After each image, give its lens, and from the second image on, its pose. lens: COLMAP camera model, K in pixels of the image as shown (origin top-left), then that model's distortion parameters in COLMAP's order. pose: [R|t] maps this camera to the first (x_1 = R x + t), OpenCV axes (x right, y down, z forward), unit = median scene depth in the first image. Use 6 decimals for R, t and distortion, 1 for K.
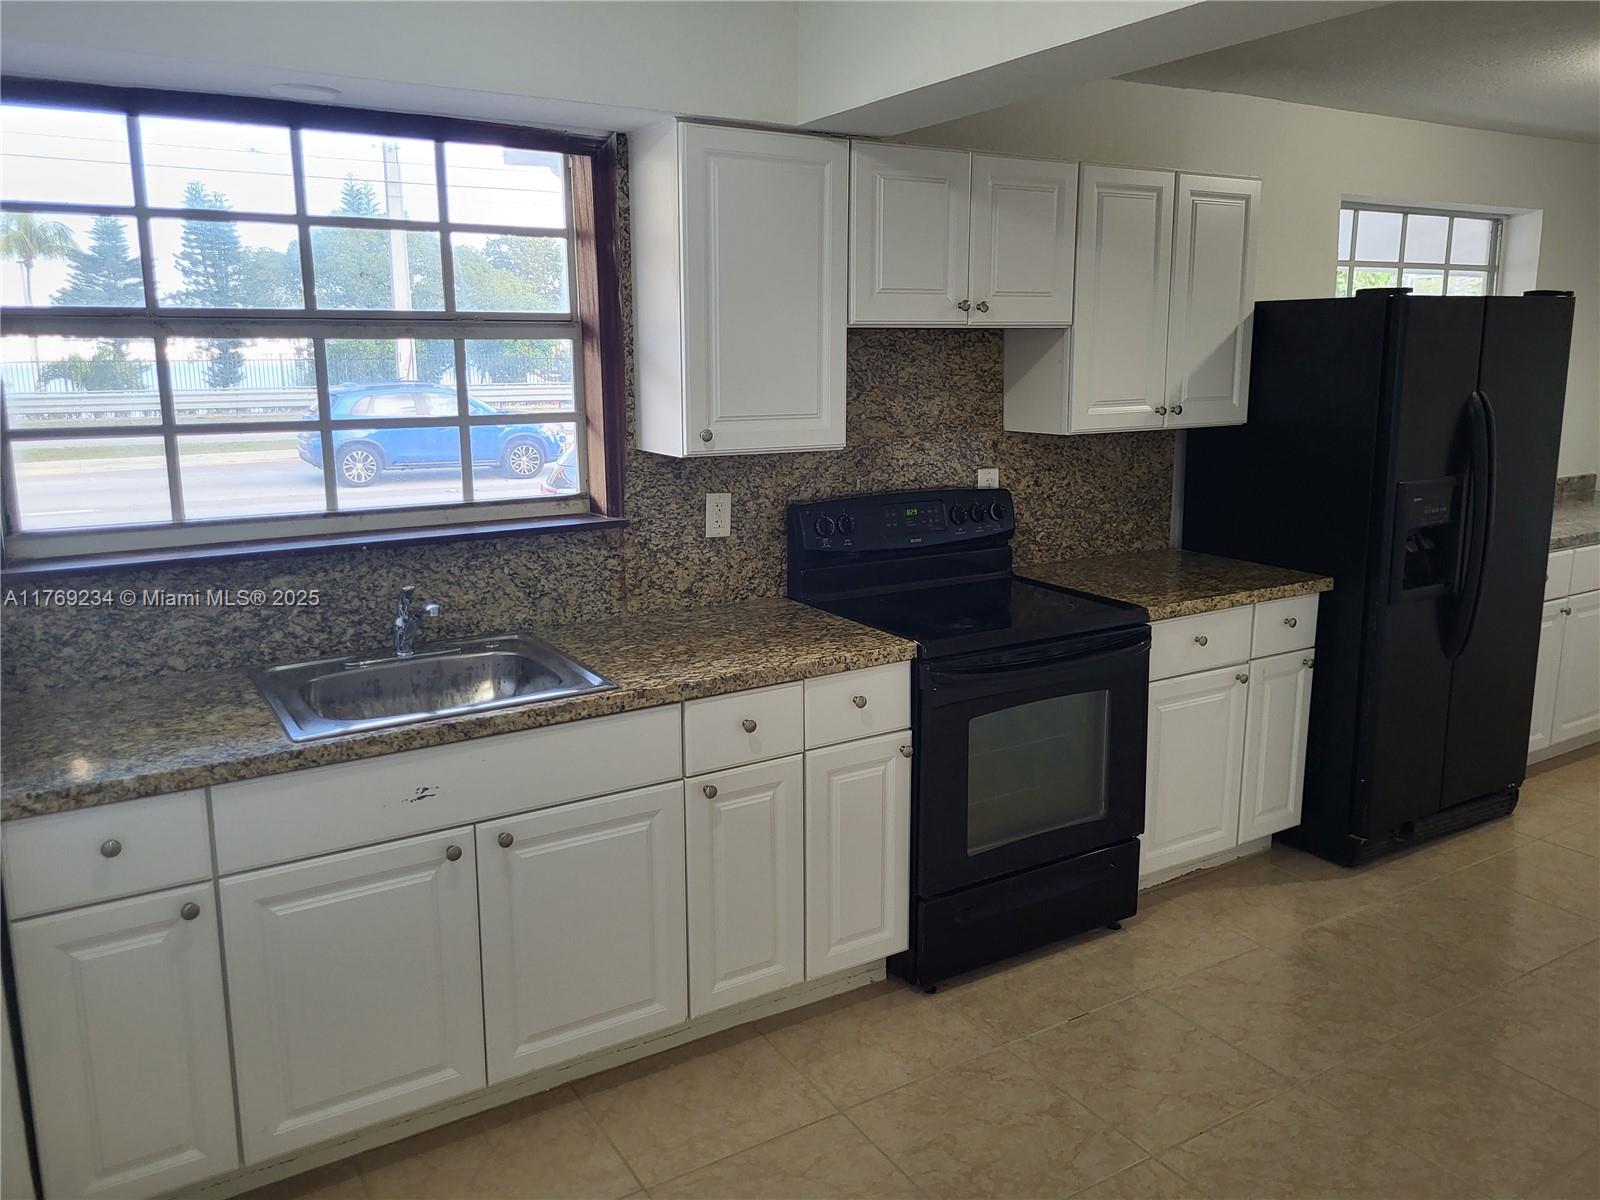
lens RADIAL K [[1214.1, 0, 803.1], [0, 1214.1, 566.4], [0, 0, 1]] dist [0.040298, -0.031834]
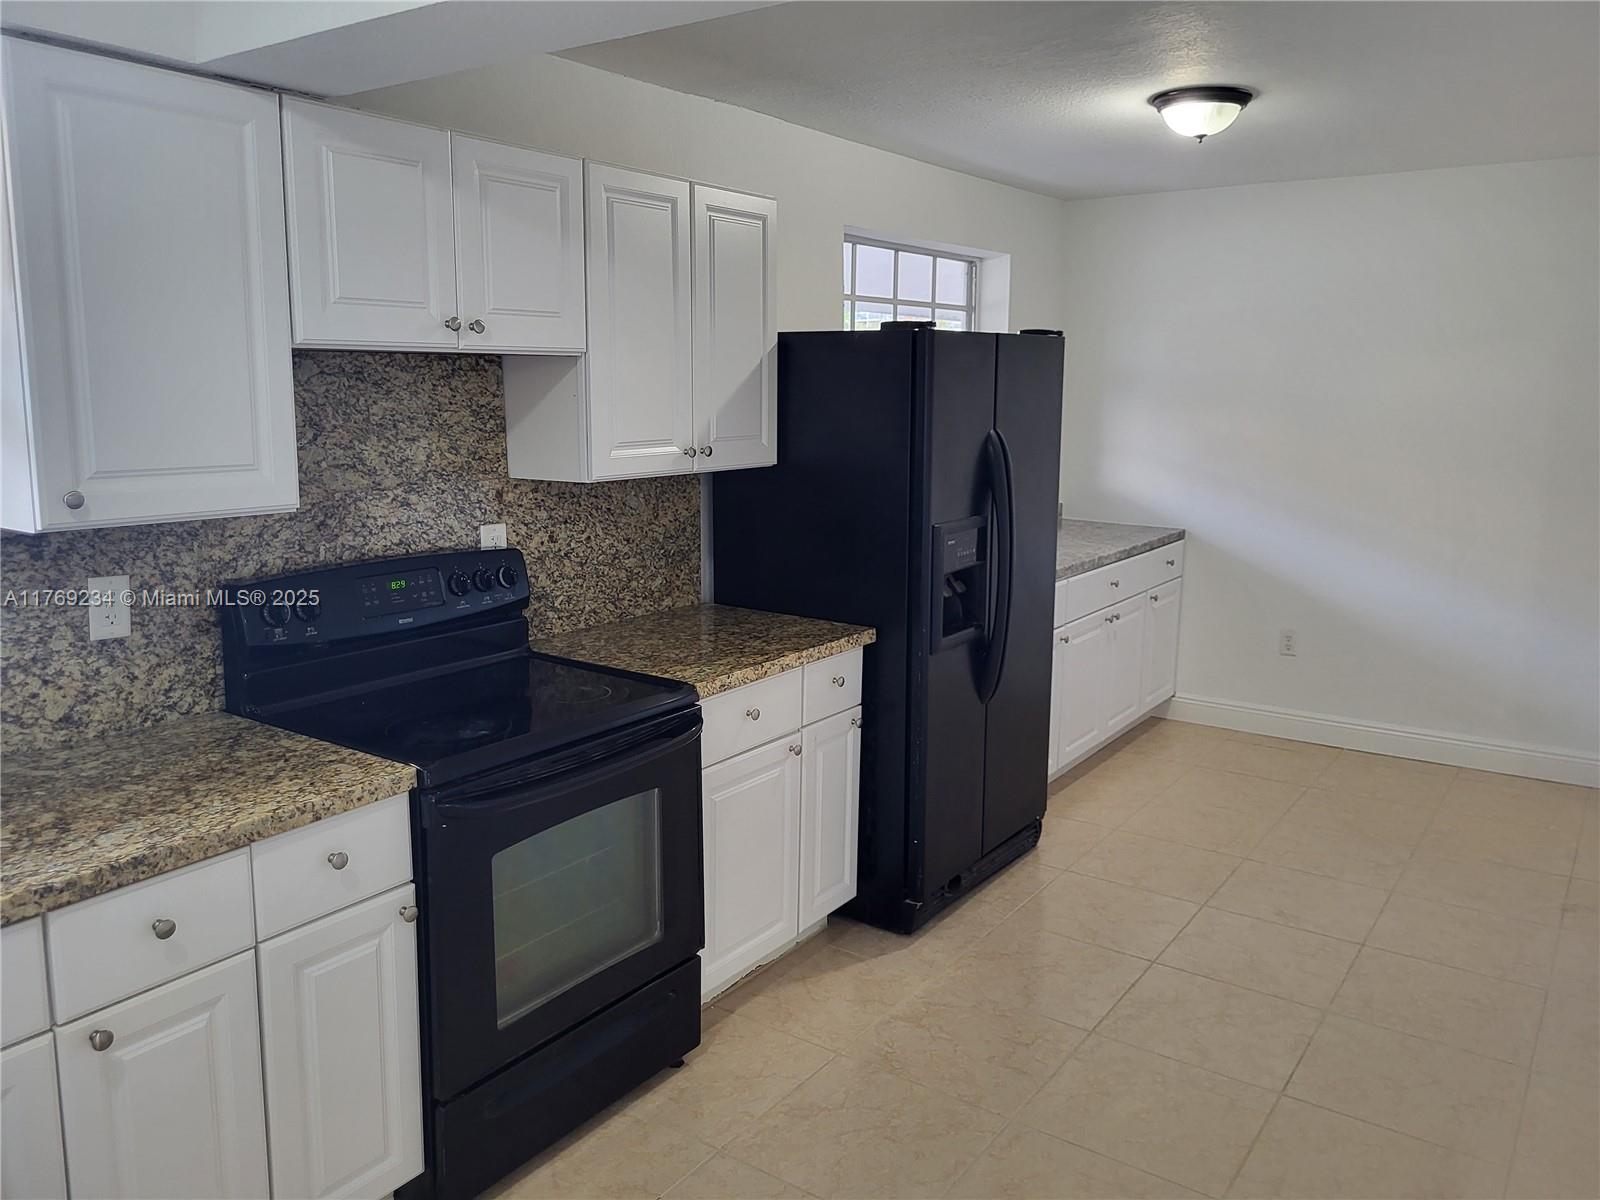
lens RADIAL K [[1214.1, 0, 803.1], [0, 1214.1, 566.4], [0, 0, 1]] dist [0.040298, -0.031834]
pose [[0.914704, -0.050726, 0.400927, 0.014195], [0.060595, 0.998091, -0.011966, -0.032143], [-0.399555, 0.035239, 0.916032, 0.178734]]
